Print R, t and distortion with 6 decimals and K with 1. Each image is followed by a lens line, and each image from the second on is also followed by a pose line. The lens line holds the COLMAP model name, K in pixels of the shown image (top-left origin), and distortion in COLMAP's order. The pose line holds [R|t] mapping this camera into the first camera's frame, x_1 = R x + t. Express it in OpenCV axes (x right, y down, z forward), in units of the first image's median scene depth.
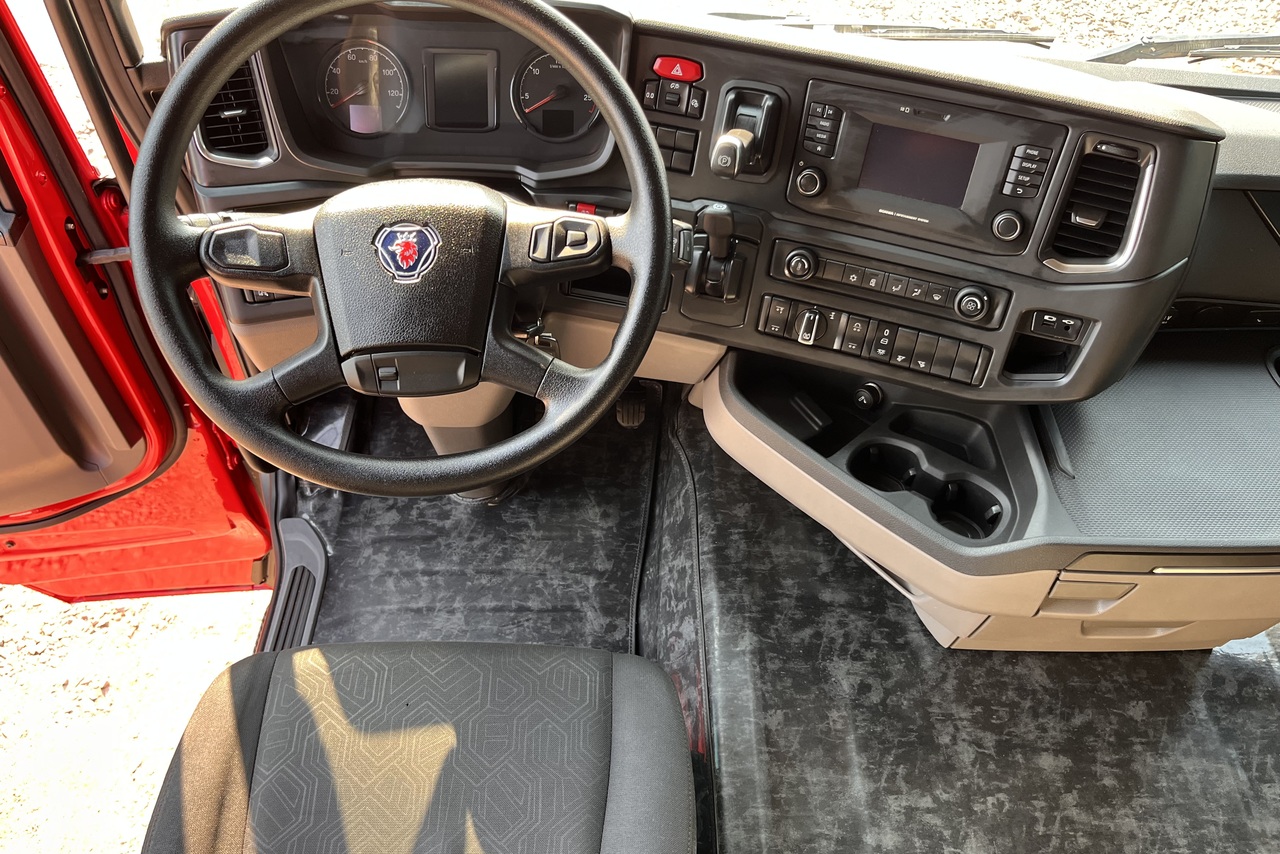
lens RADIAL K [[958.0, 0, 643.1], [0, 958.0, 424.0], [0, 0, 1]] dist [0.036083, -0.058817]
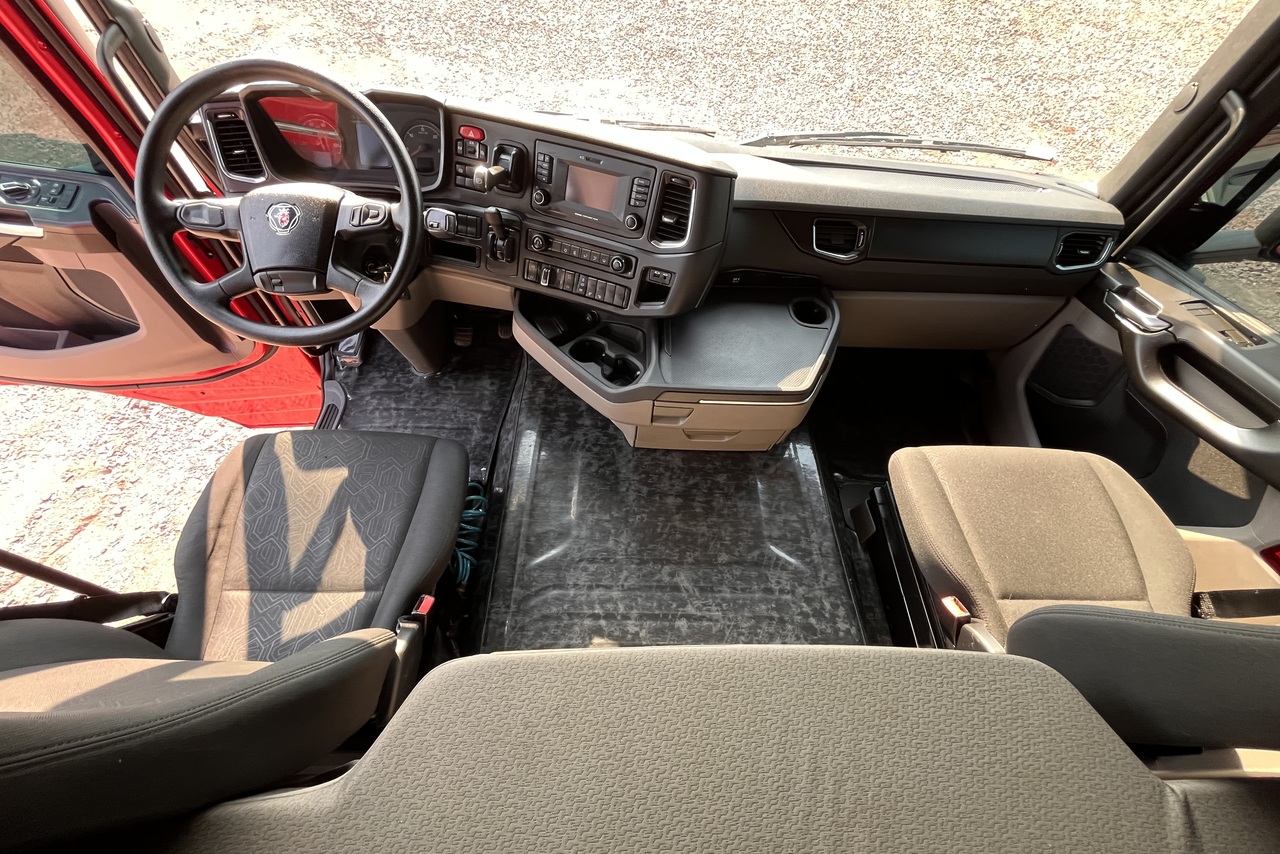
lens RADIAL K [[506.1, 0, 644.3], [0, 506.1, 424.6], [0, 0, 1]] dist [-0.007084, 0.000143]
pose [[0.999568, 0.026259, 0.013227, 0.354506], [-0.027572, 0.993388, 0.111449, 0.074845], [-0.010213, -0.111766, 0.993682, -0.049151]]
